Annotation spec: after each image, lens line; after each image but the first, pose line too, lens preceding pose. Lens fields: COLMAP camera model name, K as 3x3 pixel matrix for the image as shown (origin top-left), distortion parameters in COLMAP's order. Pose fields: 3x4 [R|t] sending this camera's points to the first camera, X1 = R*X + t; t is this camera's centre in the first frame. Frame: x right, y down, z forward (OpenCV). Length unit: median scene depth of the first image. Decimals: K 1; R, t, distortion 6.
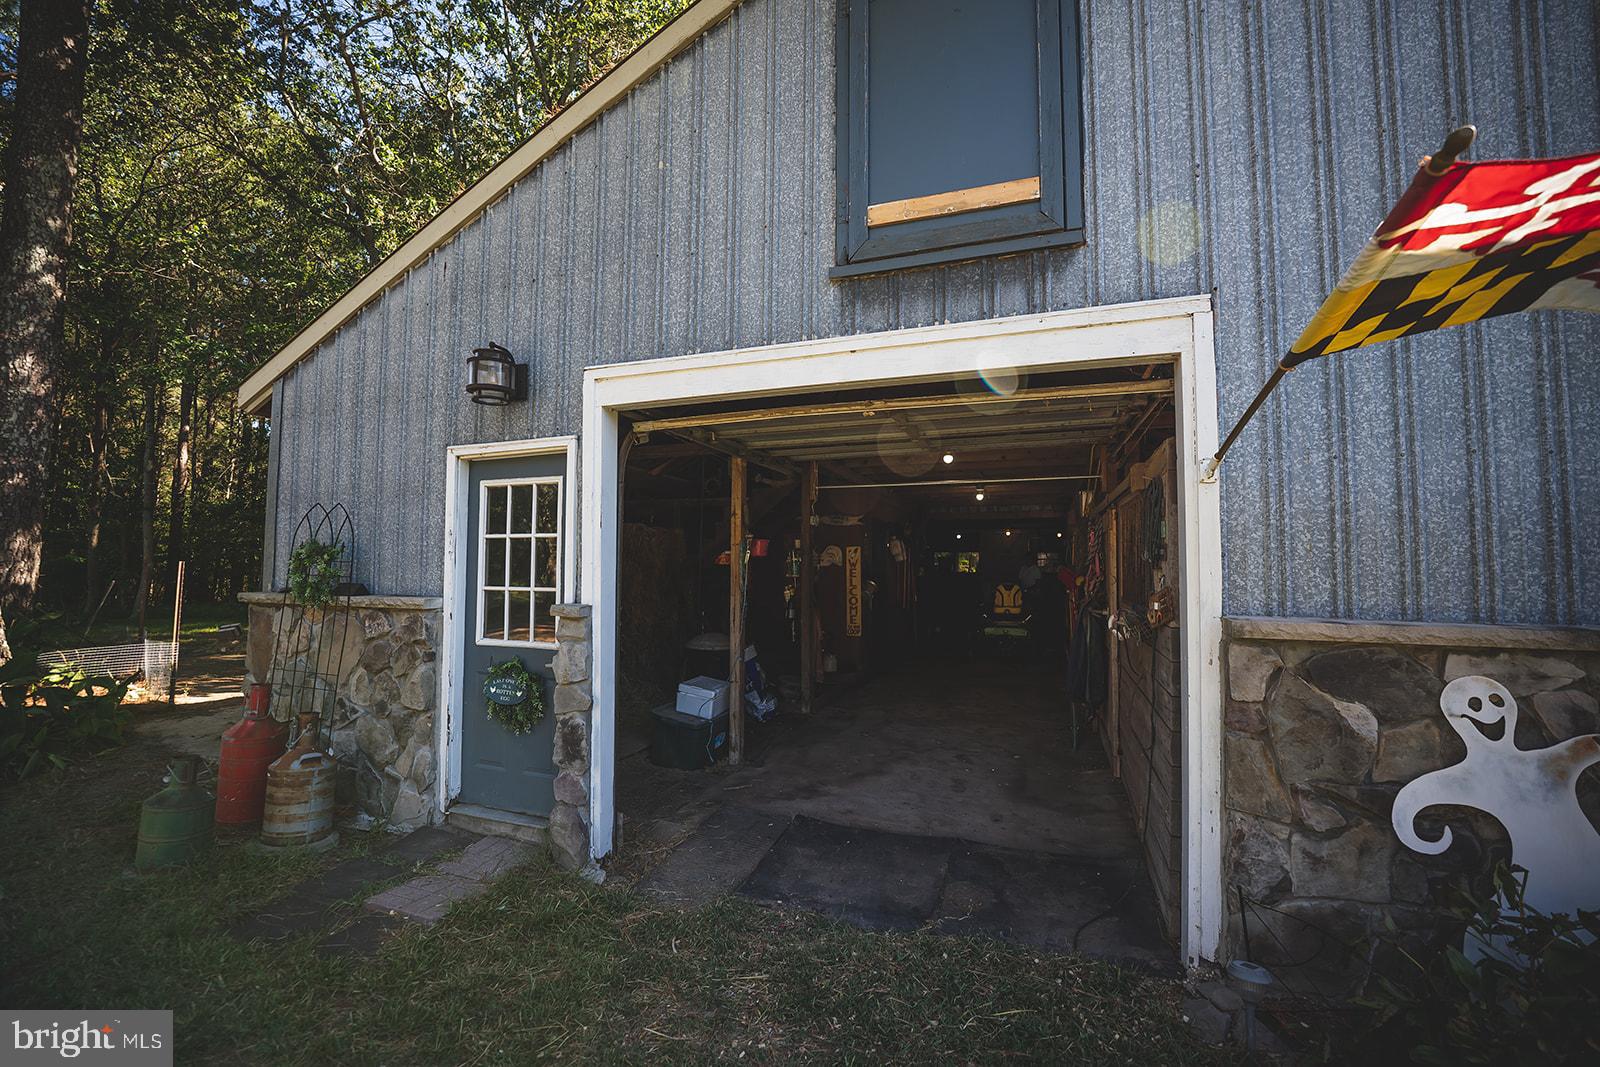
lens RADIAL K [[653.9, 0, 808.2], [0, 653.9, 537.6], [0, 0, 1]] dist [-0.030014, 0.003143]
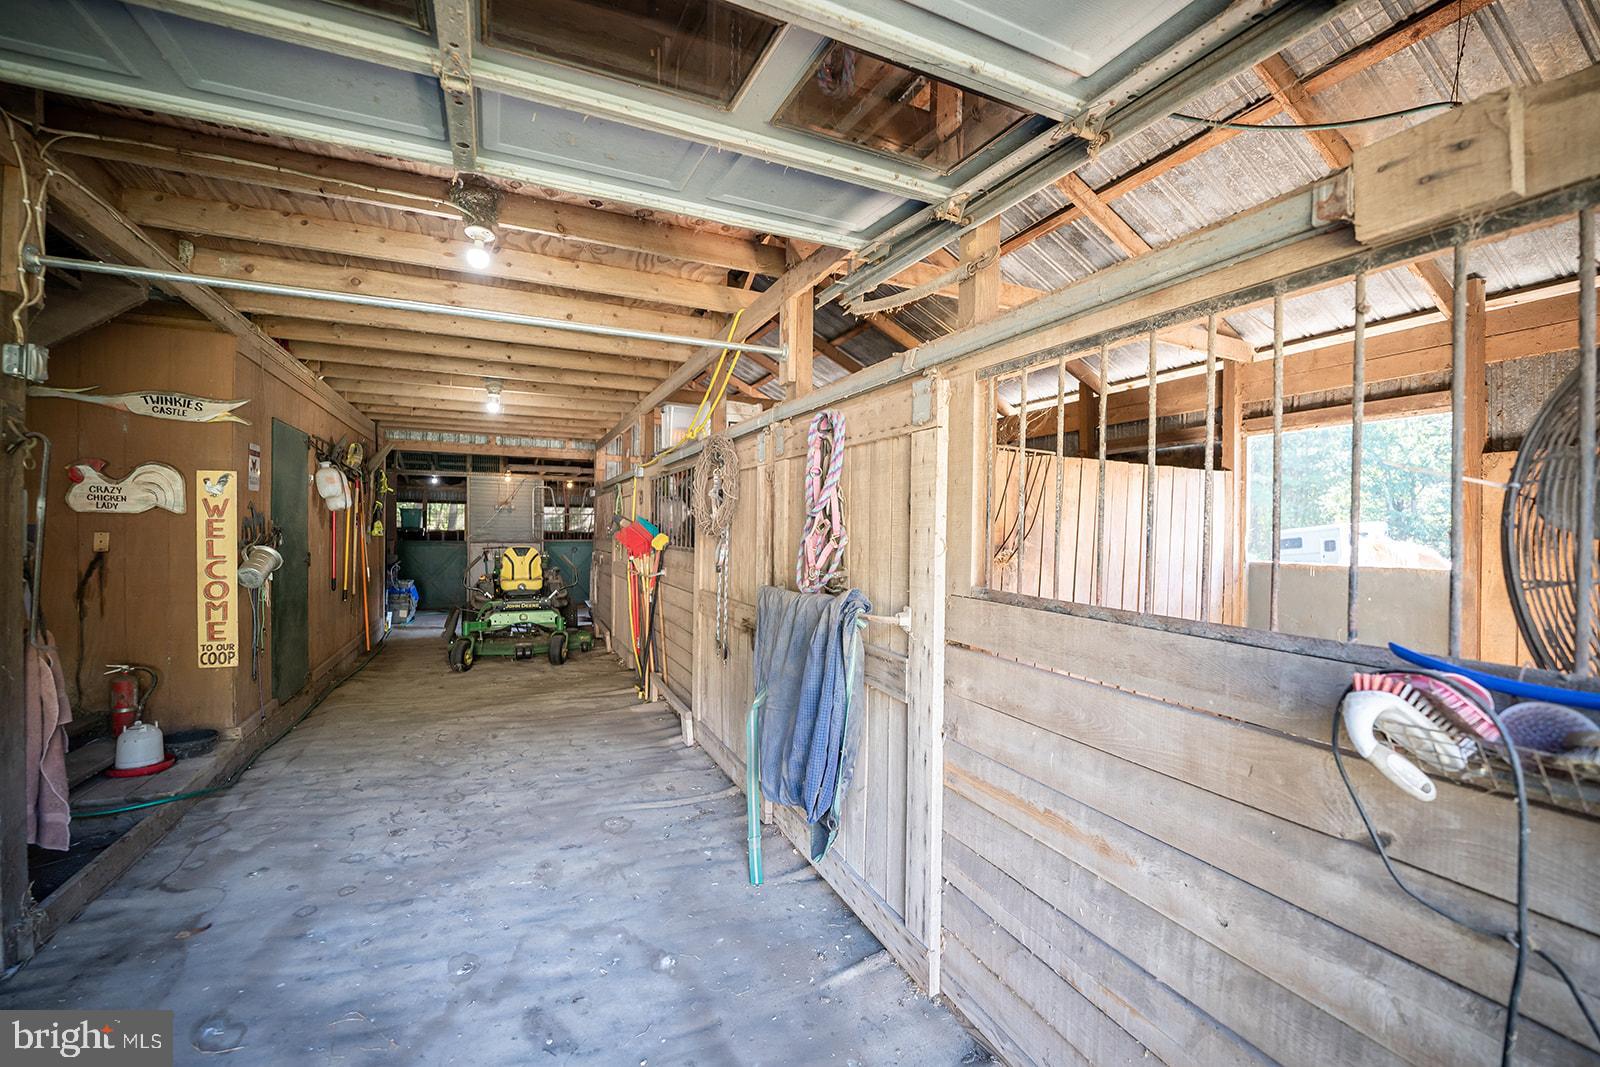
lens RADIAL K [[653.9, 0, 791.8], [0, 653.9, 536.0], [0, 0, 1]] dist [-0.030014, 0.003143]
pose [[0.729800, -0.000424, 0.683660, 0.245384], [-0.040923, 0.998180, 0.044304, 0.099166], [-0.682435, -0.060311, 0.728454, 1.739585]]
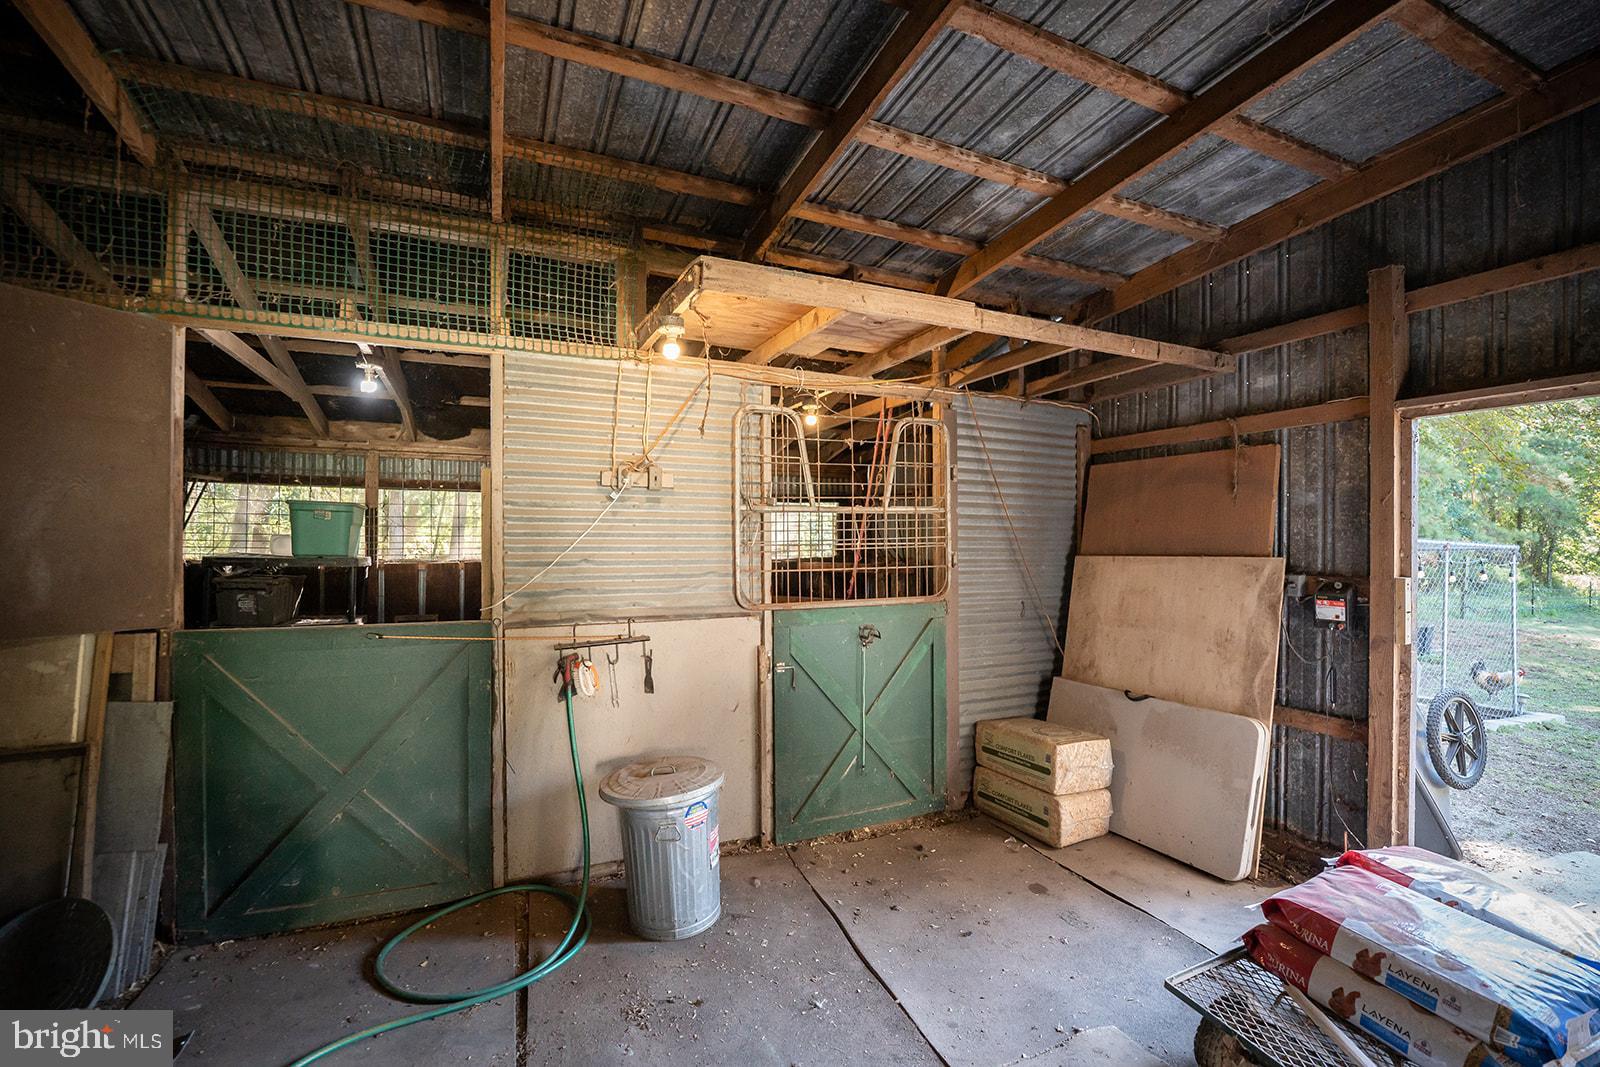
lens RADIAL K [[653.9, 0, 782.9], [0, 653.9, 533.7], [0, 0, 1]] dist [-0.030014, 0.003143]
pose [[0.750684, 0.006807, 0.660626, 1.649354], [-0.029062, 0.999319, 0.022726, 0.285887], [-0.660022, -0.036259, 0.750371, 6.516919]]
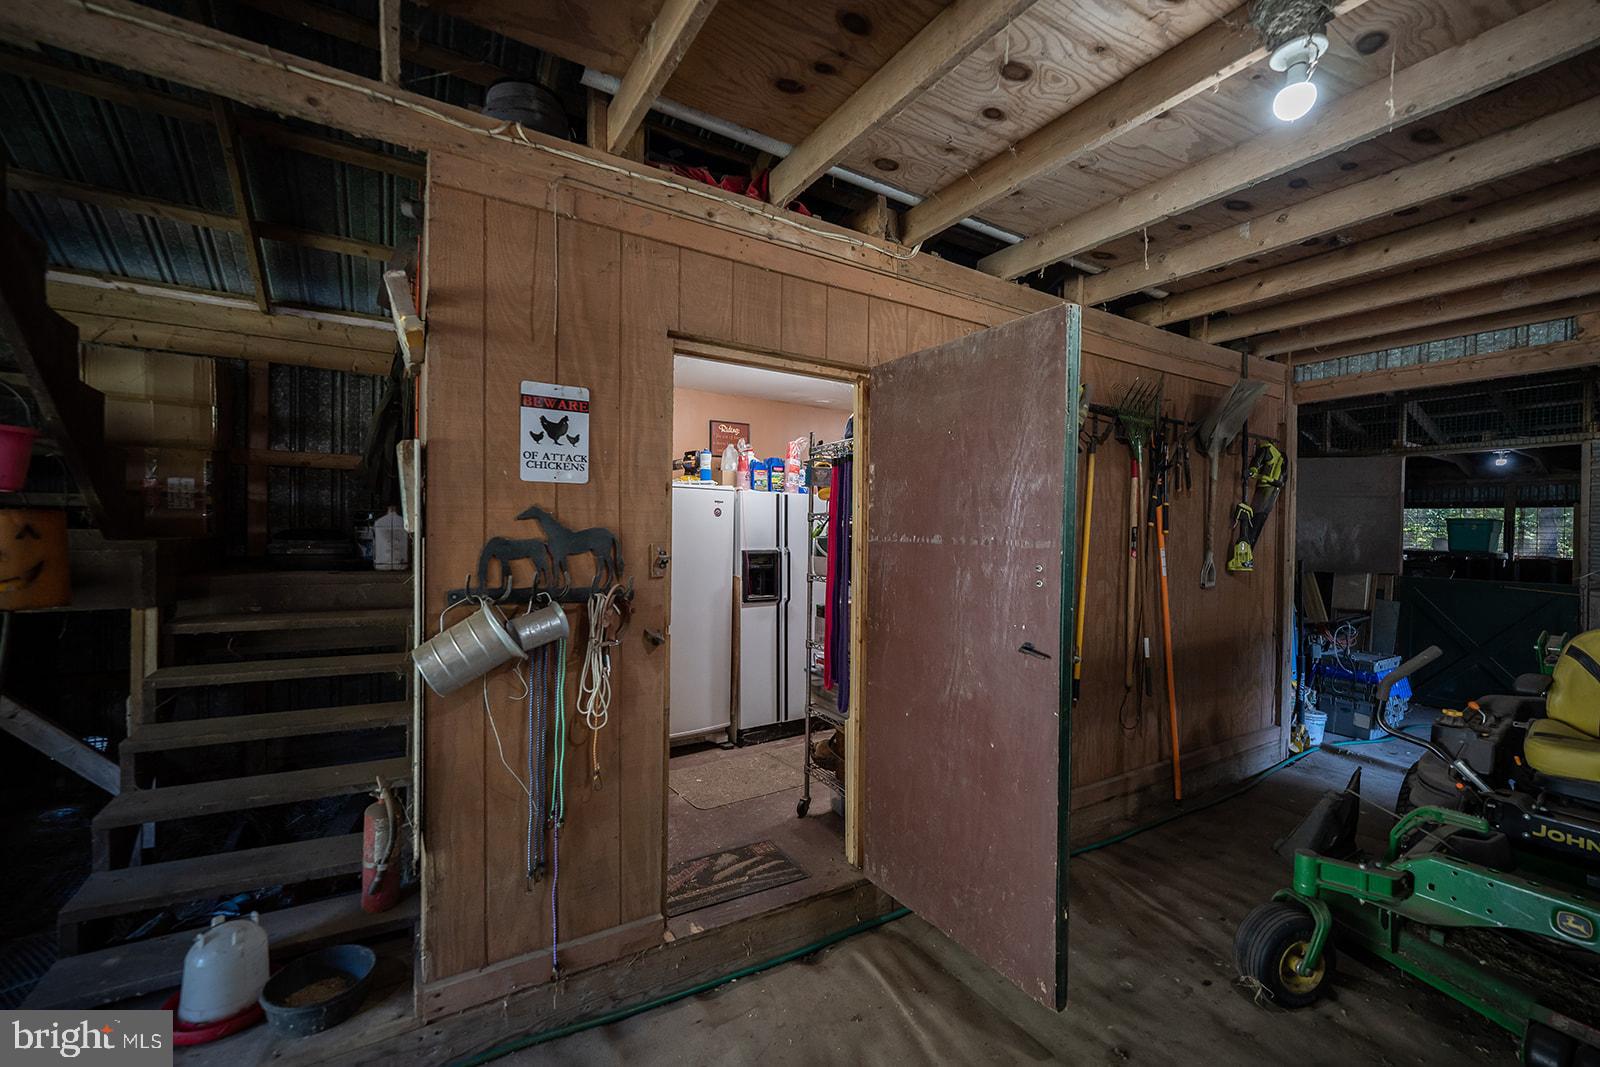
lens RADIAL K [[653.9, 0, 789.1], [0, 653.9, 533.0], [0, 0, 1]] dist [-0.030014, 0.003143]
pose [[0.758781, 0.002538, -0.651340, 1.324795], [0.020252, 0.999417, 0.027487, 0.175477], [0.651030, -0.034047, 0.758288, 3.902905]]
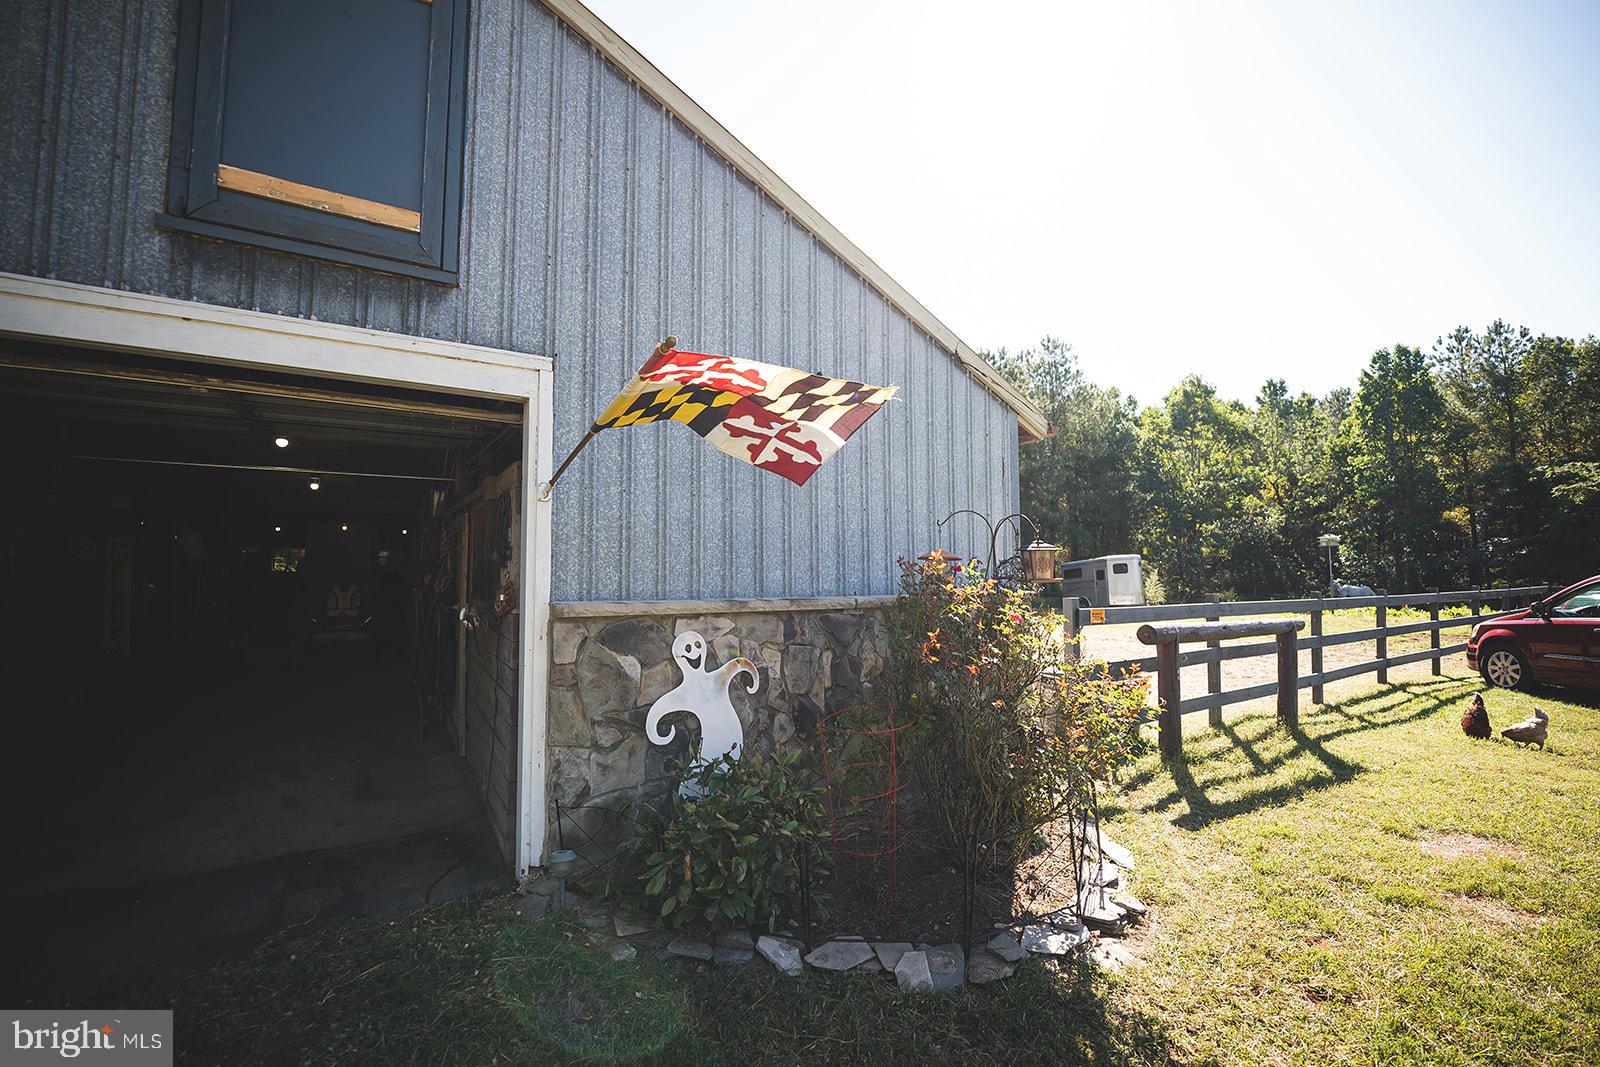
lens RADIAL K [[653.9, 0, 773.9], [0, 653.9, 537.4], [0, 0, 1]] dist [-0.030014, 0.003143]
pose [[0.629533, 0.031628, 0.776330, -0.102714], [-0.032871, 0.999361, -0.014059, -0.007311], [-0.776278, -0.016668, 0.630170, -0.180637]]
